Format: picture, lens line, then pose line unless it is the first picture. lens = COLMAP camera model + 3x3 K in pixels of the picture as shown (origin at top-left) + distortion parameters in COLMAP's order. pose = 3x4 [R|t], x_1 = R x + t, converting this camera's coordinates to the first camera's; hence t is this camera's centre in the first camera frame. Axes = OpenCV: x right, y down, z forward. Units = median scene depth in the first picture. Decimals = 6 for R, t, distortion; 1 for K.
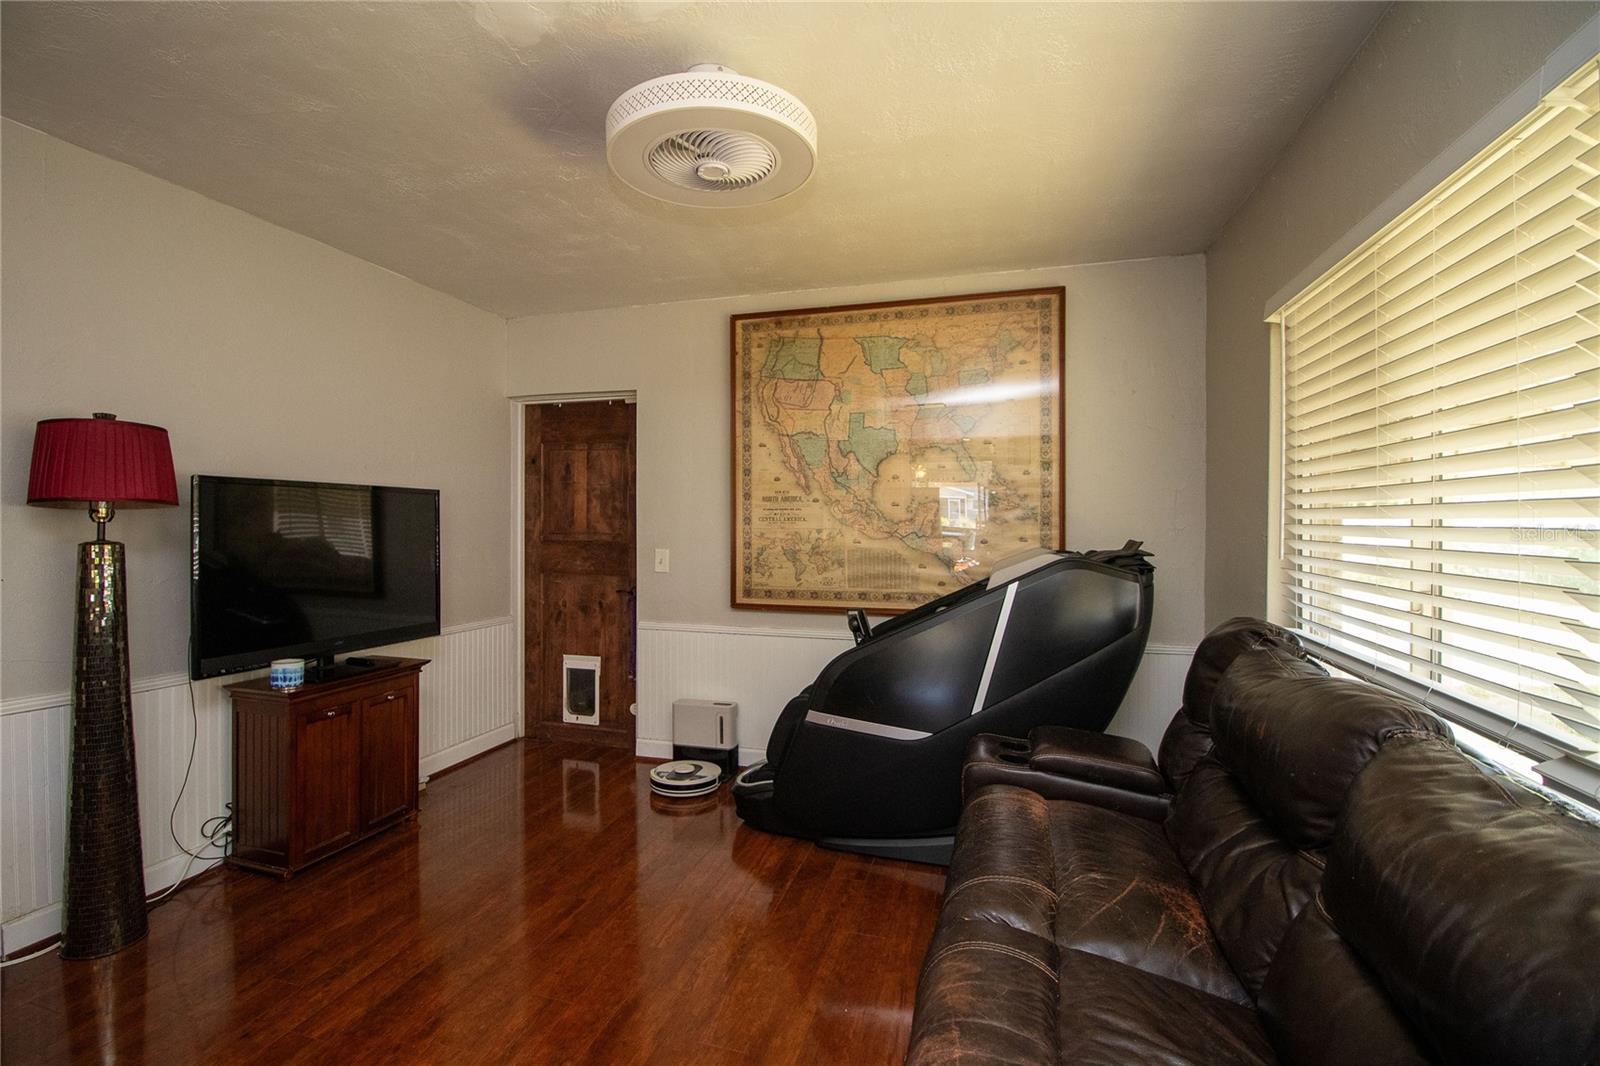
lens RADIAL K [[738.0, 0, 778.2], [0, 738.0, 516.8], [0, 0, 1]] dist [-0.001295, -0.012200]
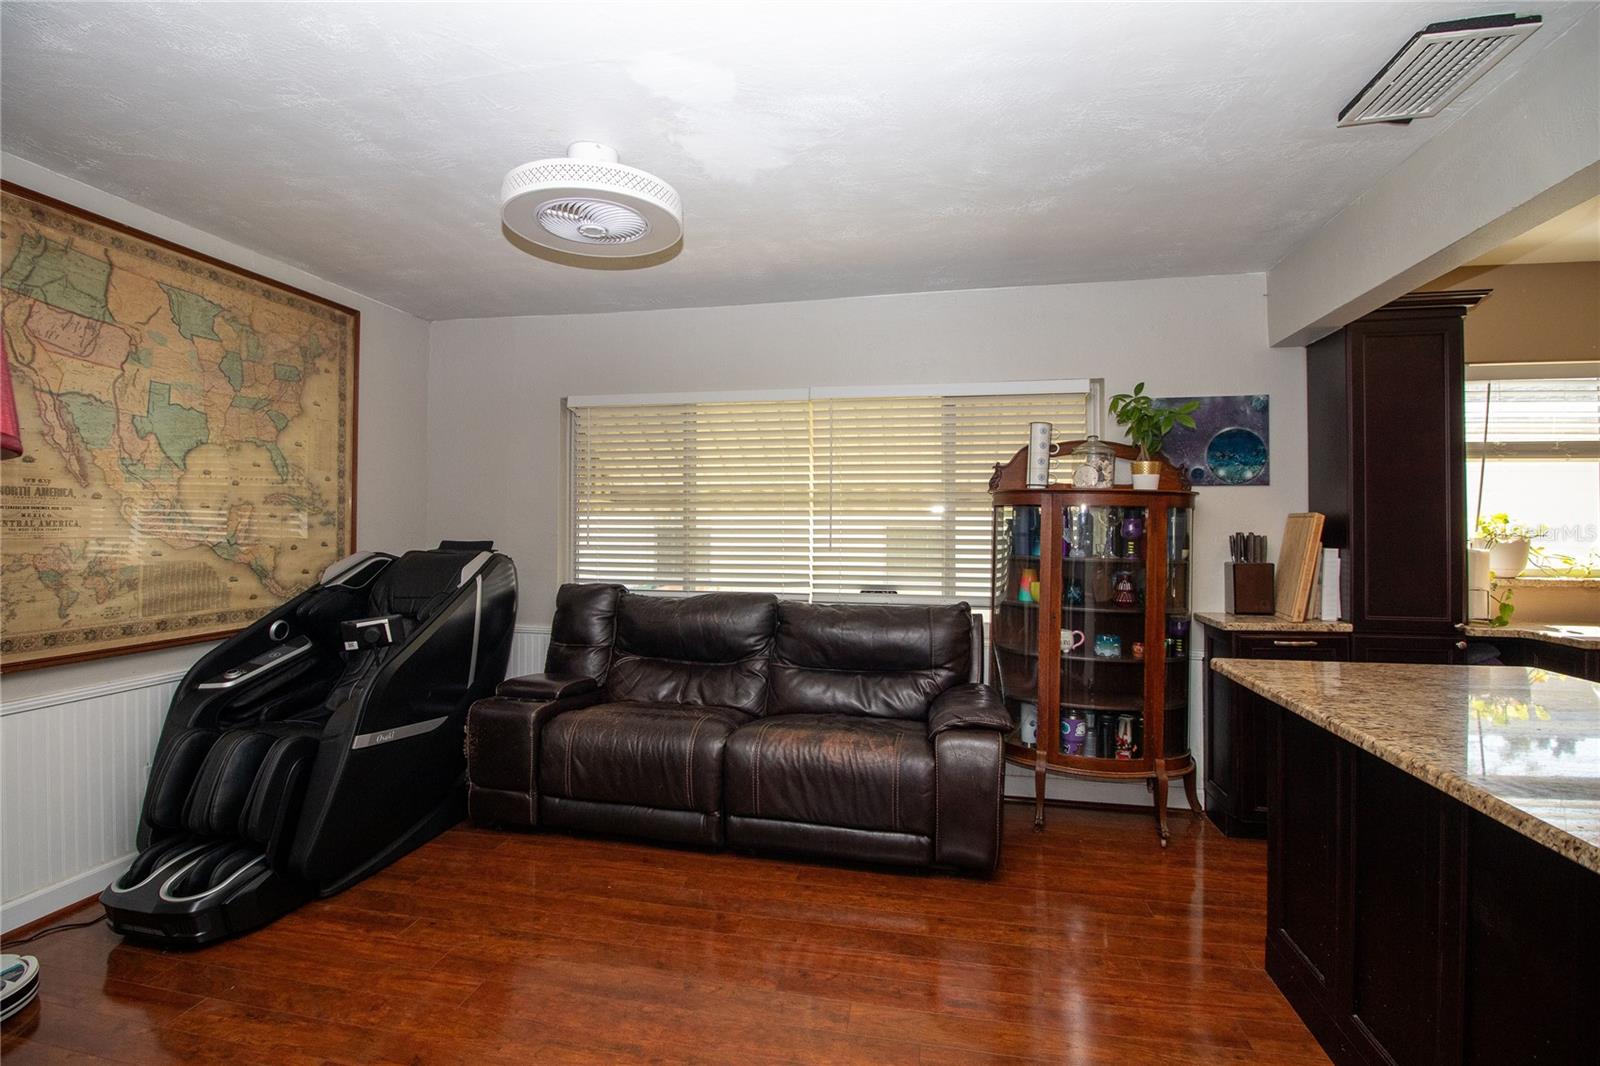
lens RADIAL K [[738.0, 0, 787.0], [0, 738.0, 517.3], [0, 0, 1]] dist [-0.001295, -0.012200]
pose [[-0.098814, 0.010059, 0.995055, -0.687995], [-0.007986, 0.999909, -0.010901, -0.000511], [-0.995074, -0.009024, -0.098725, 0.429993]]
